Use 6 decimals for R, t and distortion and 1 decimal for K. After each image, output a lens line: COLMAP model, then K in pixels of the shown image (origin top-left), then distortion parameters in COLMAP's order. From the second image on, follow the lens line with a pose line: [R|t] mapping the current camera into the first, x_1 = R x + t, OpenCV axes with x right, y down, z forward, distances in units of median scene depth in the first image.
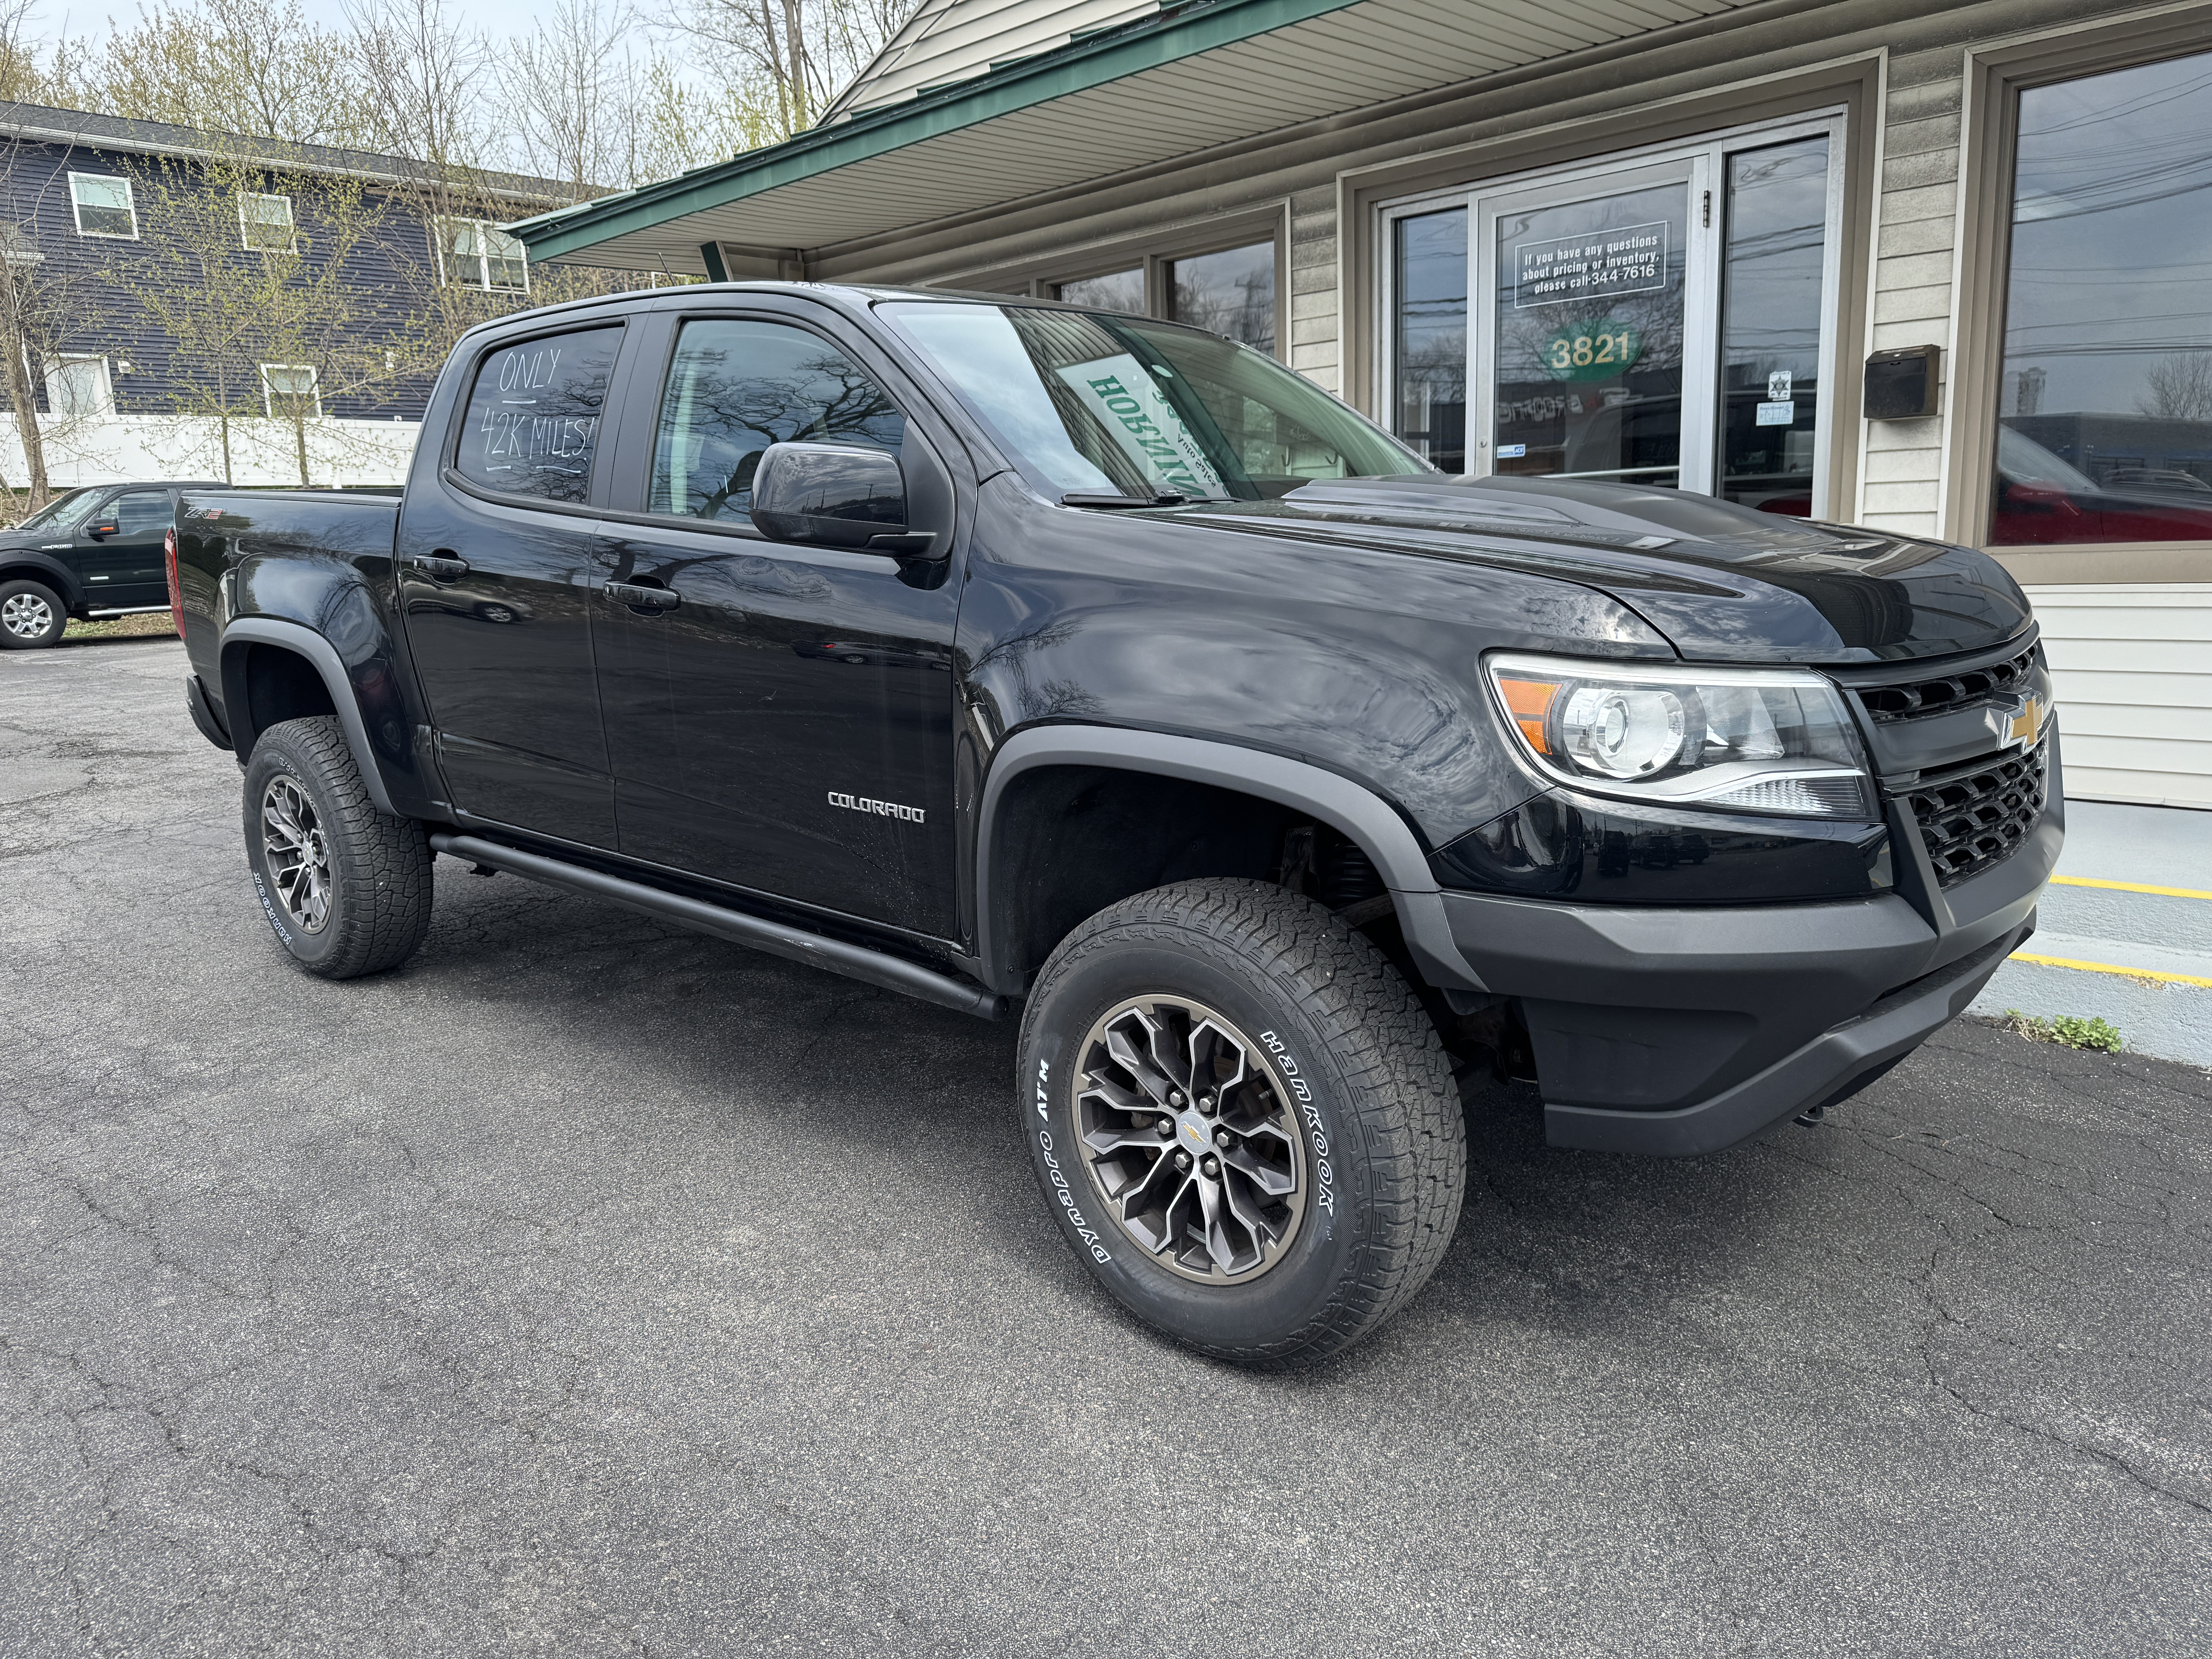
lens RADIAL K [[1548.4, 0, 1096.4], [0, 1548.4, 845.3], [0, 0, 1]] dist [0.092498, -0.130082]
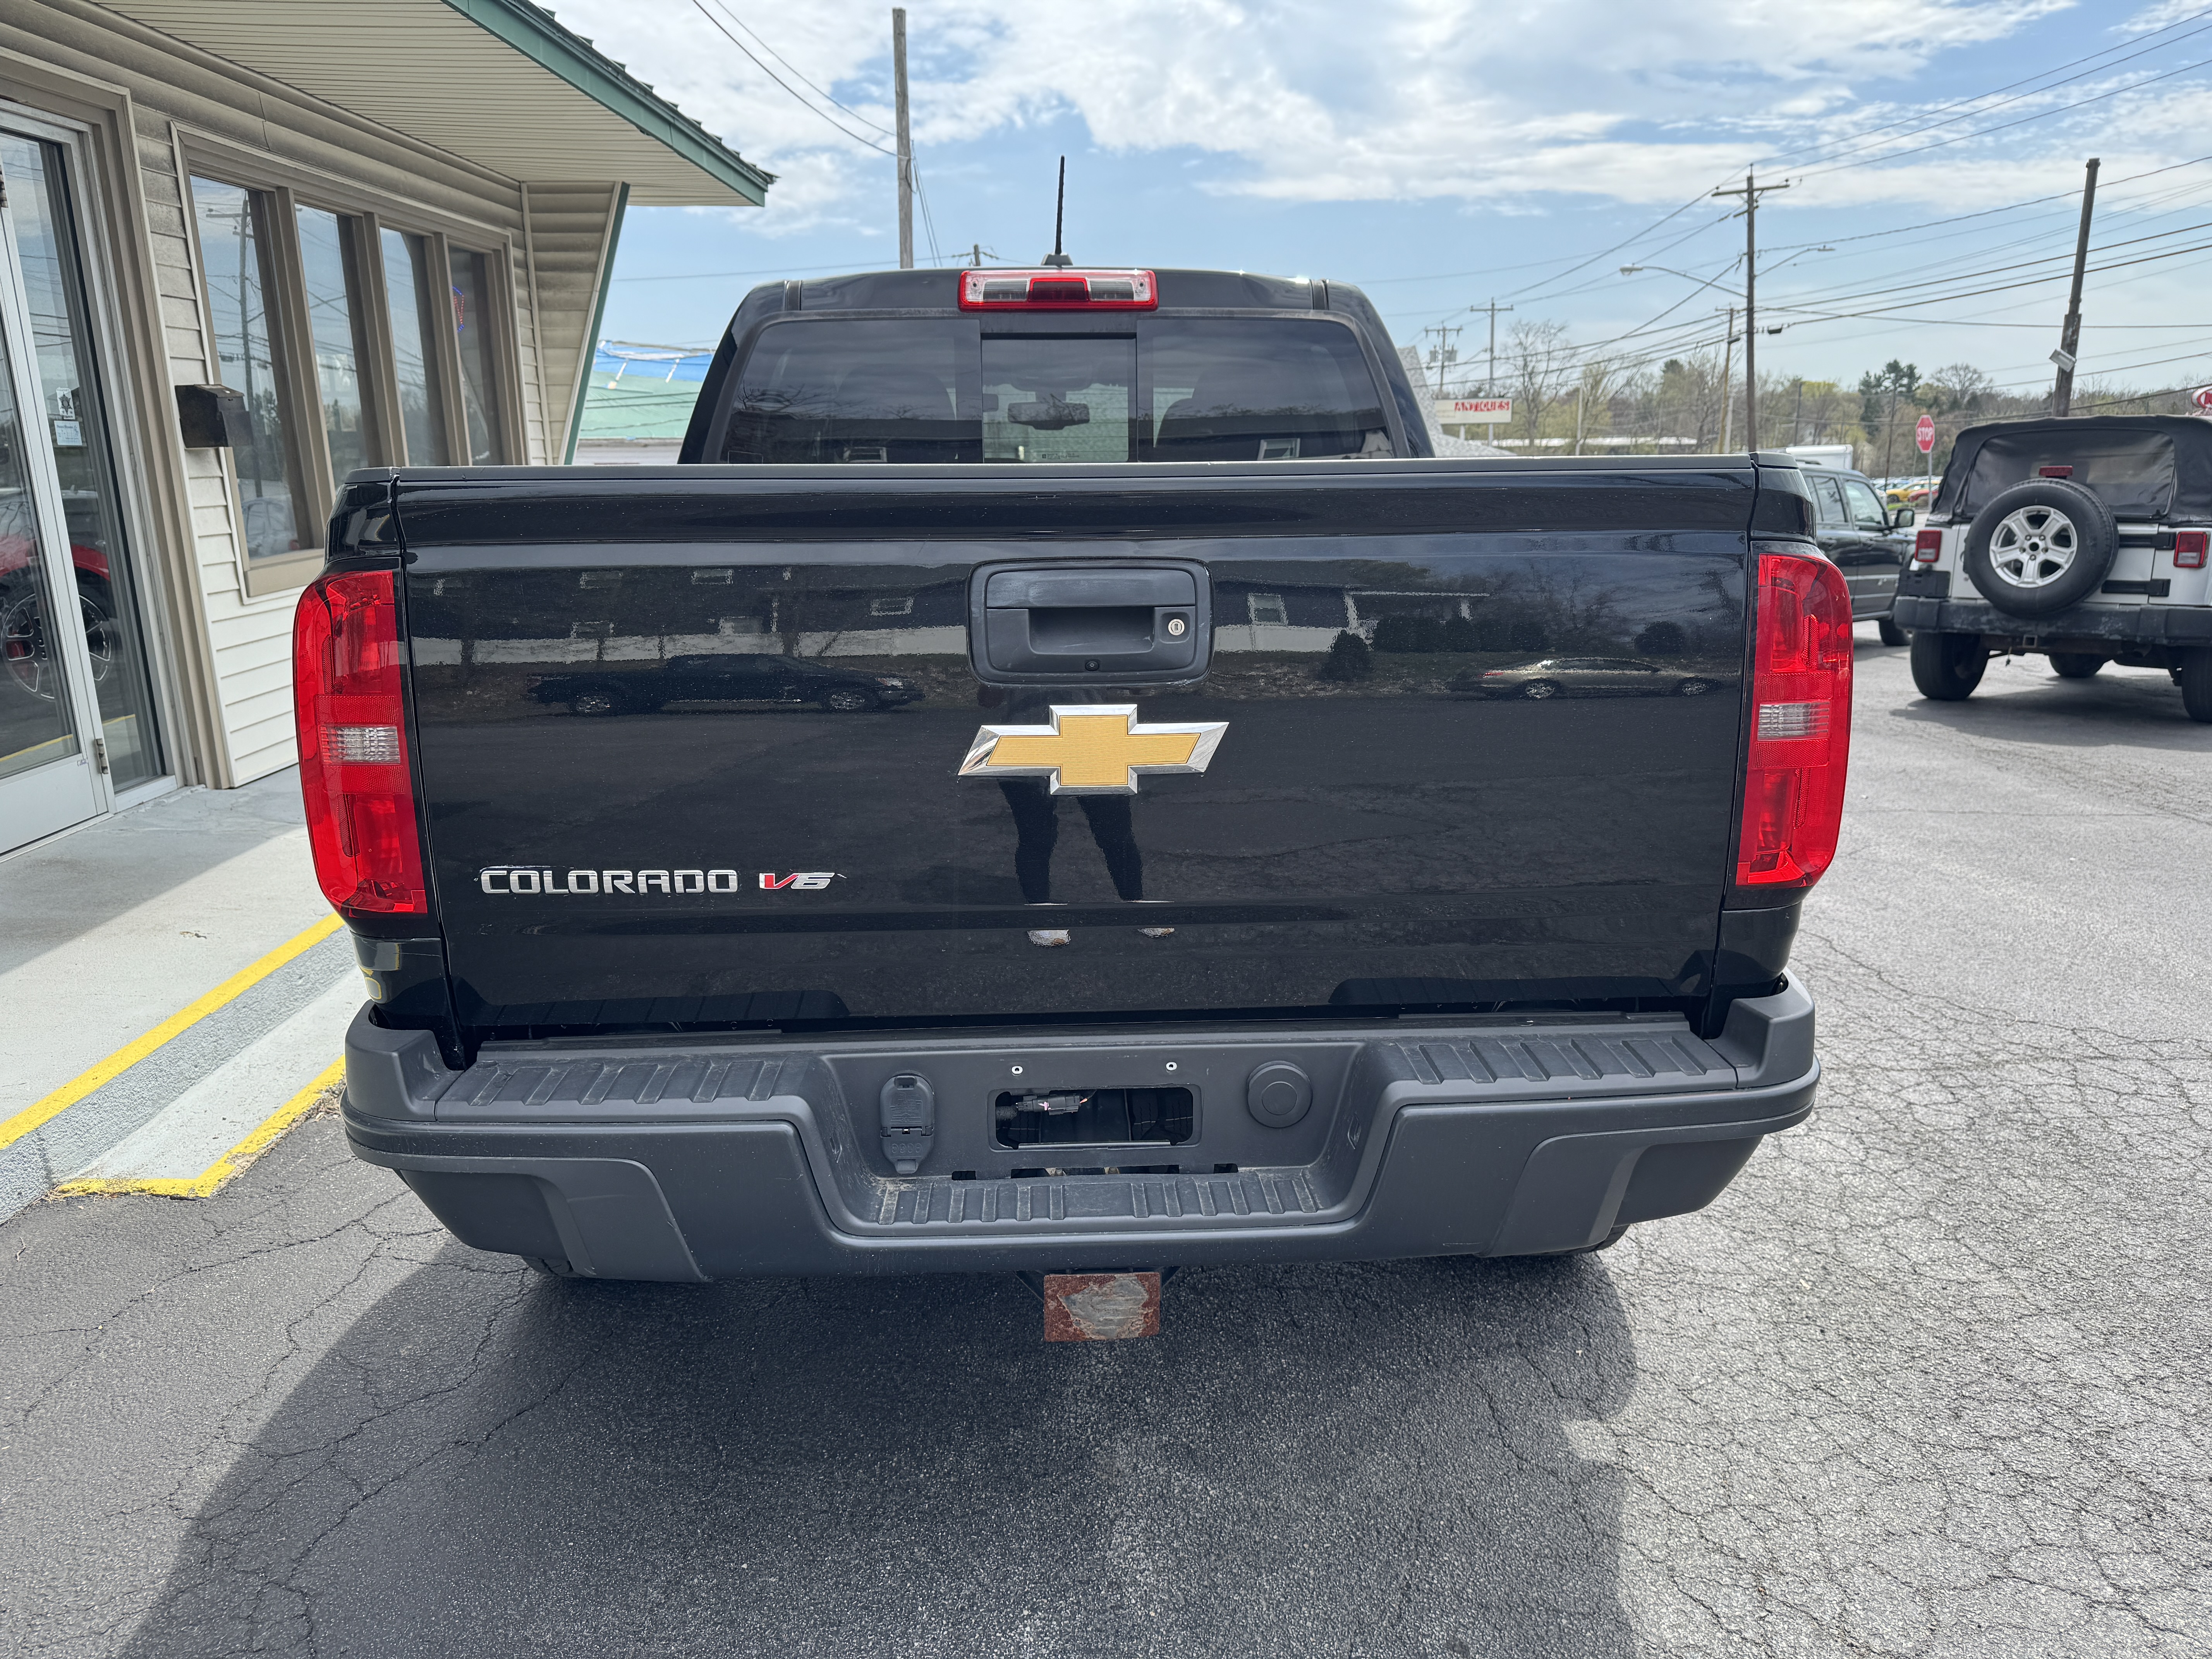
lens RADIAL K [[1604.5, 0, 1101.7], [0, 1604.5, 840.4], [0, 0, 1]] dist [0.001539, 0.000846]
pose [[-0.688709, -0.135248, 0.712312, -0.924991], [0.179845, 0.919876, 0.348545, -0.377983], [-0.702378, 0.368152, -0.609203, 1.687433]]
